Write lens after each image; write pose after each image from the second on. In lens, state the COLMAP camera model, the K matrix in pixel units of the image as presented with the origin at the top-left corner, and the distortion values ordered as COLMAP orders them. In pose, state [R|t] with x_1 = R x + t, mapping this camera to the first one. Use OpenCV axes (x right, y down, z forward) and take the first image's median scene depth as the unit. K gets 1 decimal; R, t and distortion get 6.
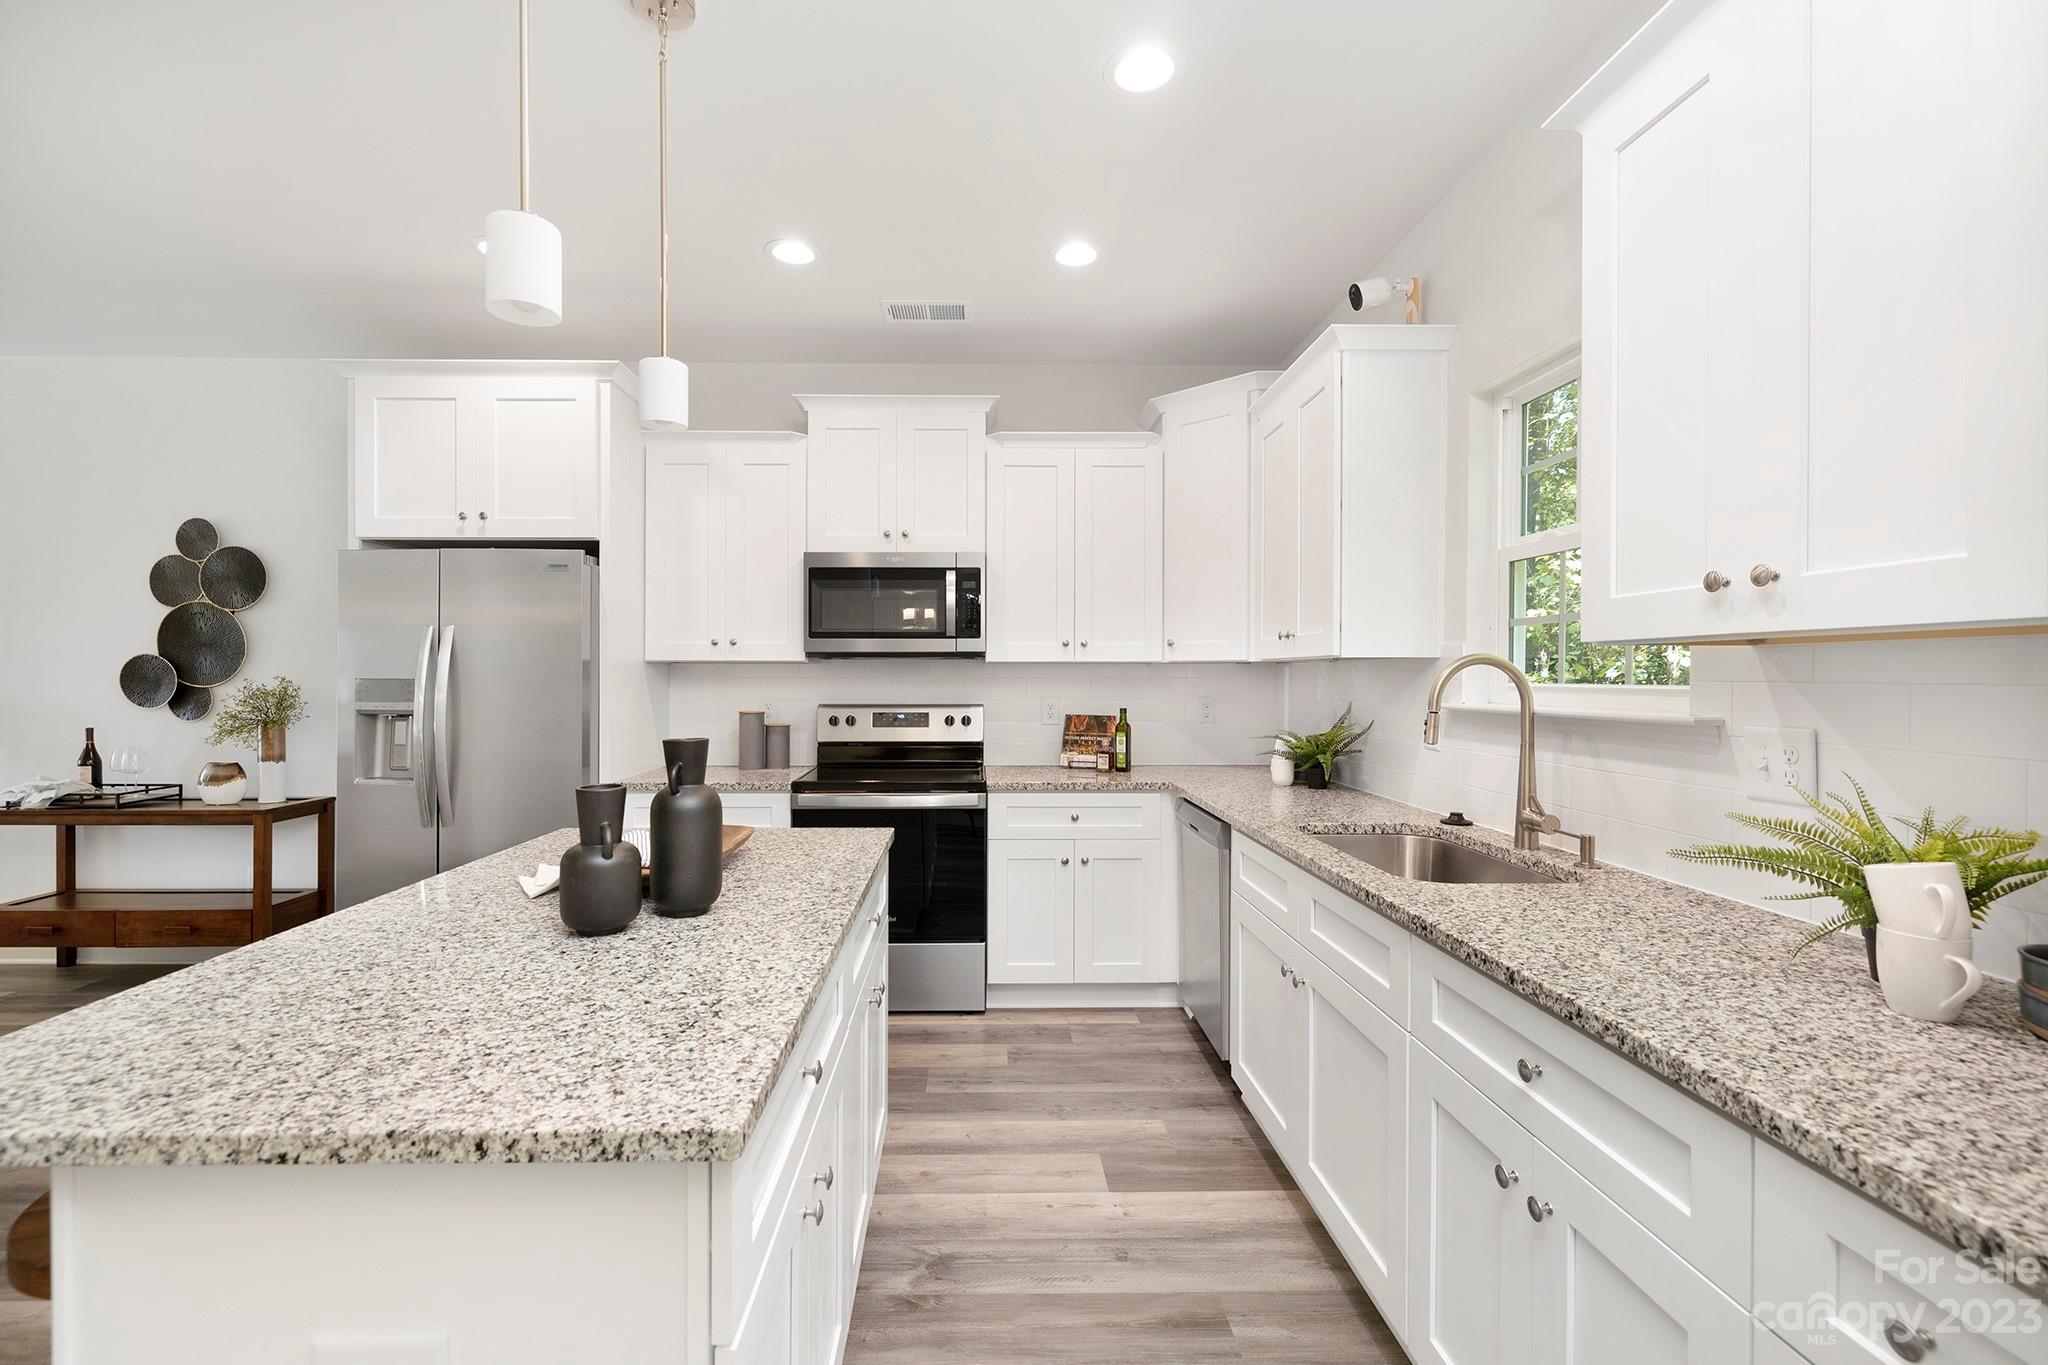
lens RADIAL K [[869.4, 0, 979.2], [0, 869.4, 691.4], [0, 0, 1]] dist [-0.000573, 0.000327]
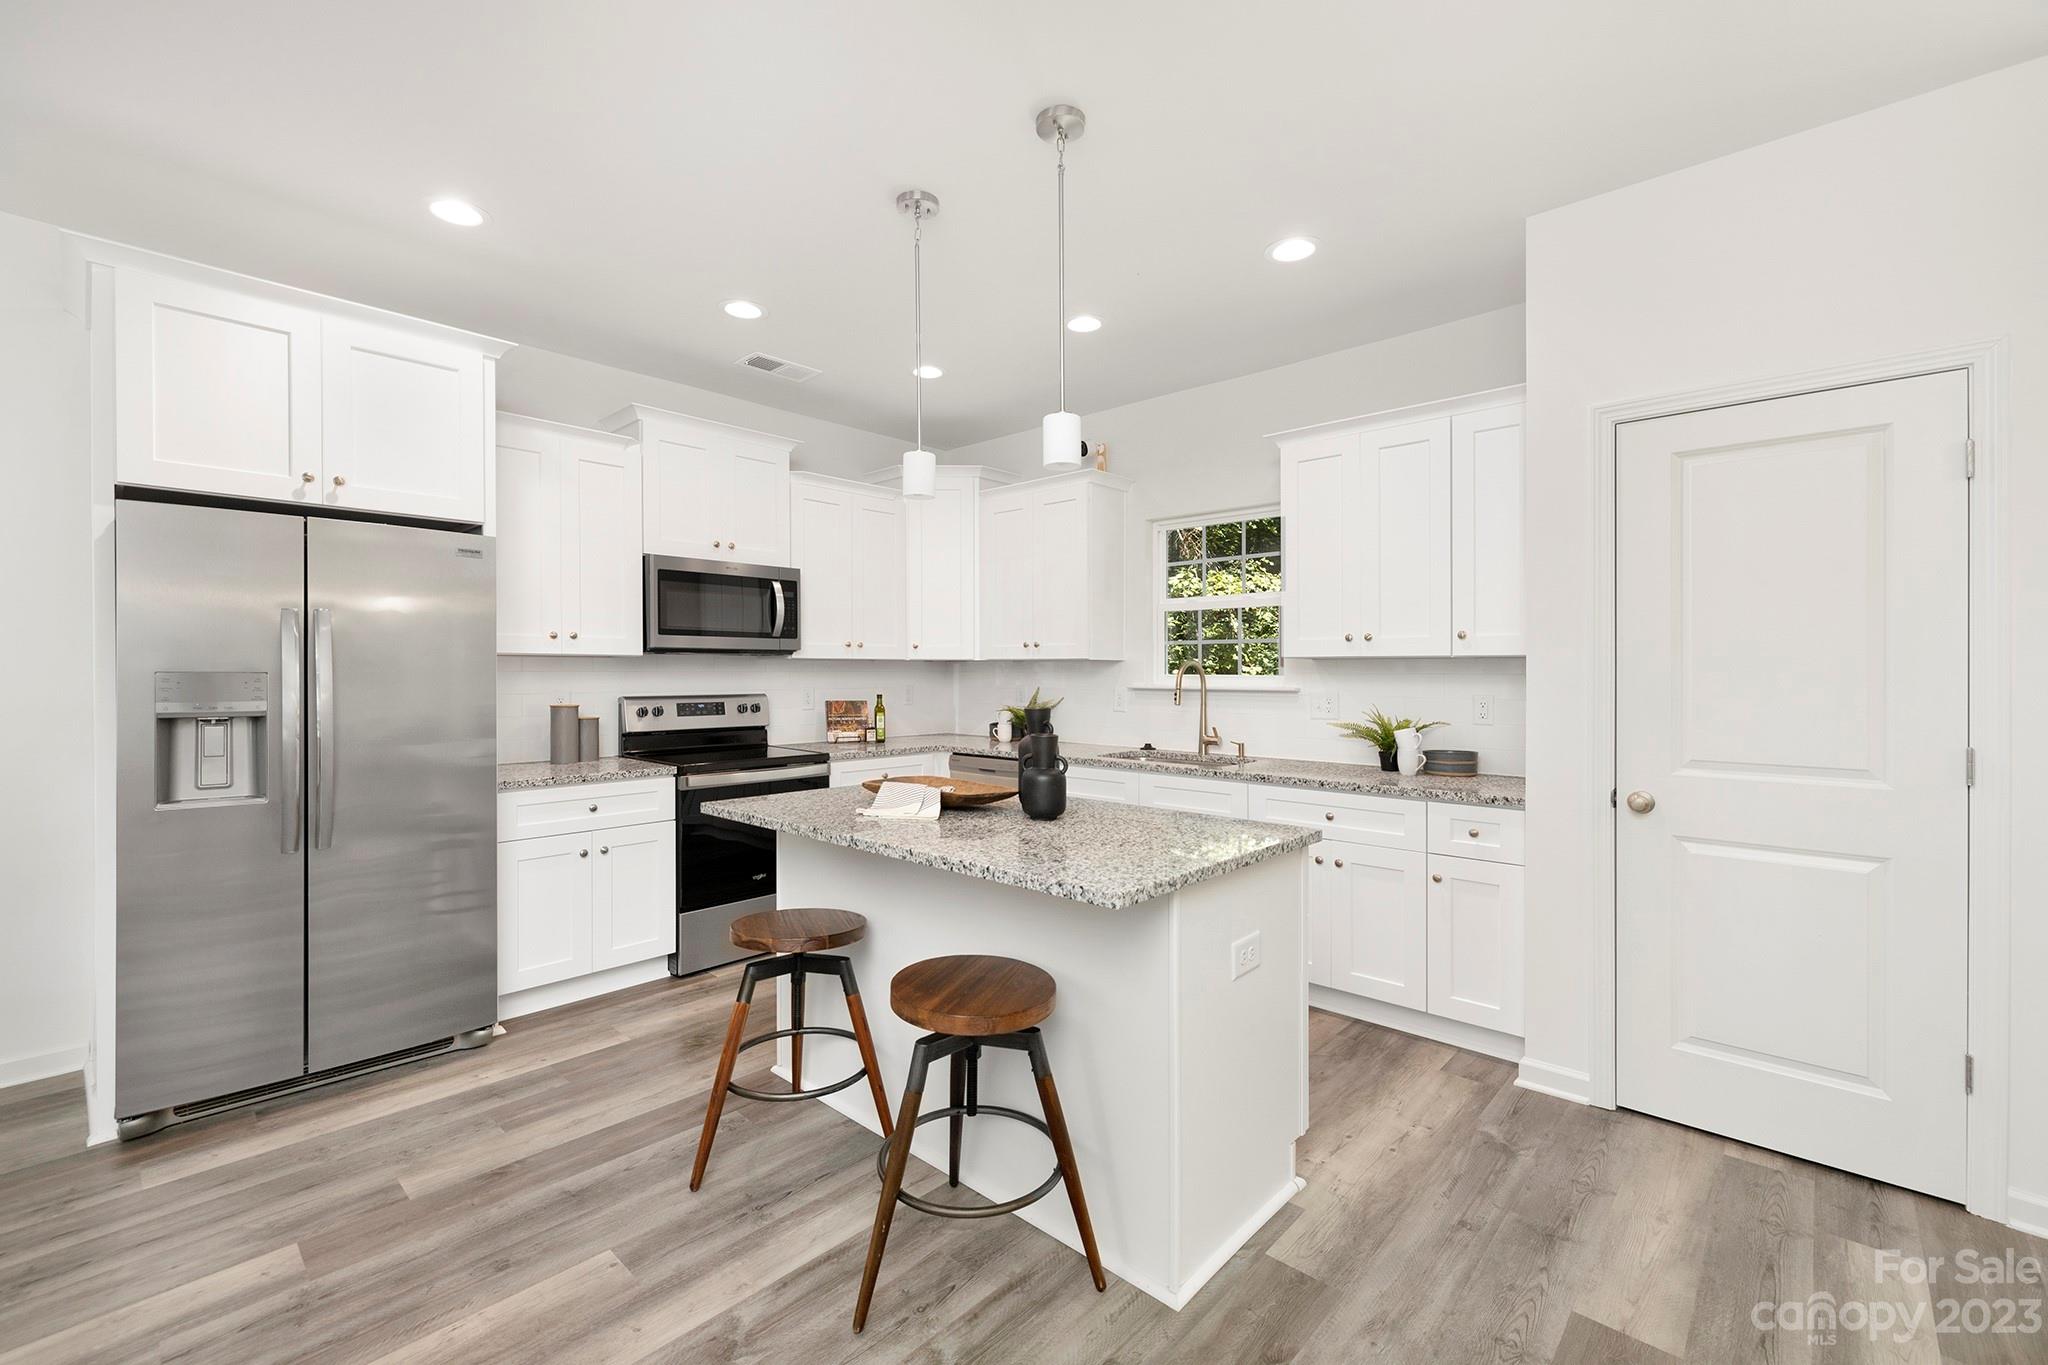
lens RADIAL K [[869.4, 0, 1004.6], [0, 869.4, 677.6], [0, 0, 1]] dist [-0.000573, 0.000327]
pose [[0.694539, -0.005077, 0.719438, -0.652262], [0.009971, 0.999947, -0.002570, -0.000852], [-0.719386, 0.008958, 0.694552, -0.053032]]
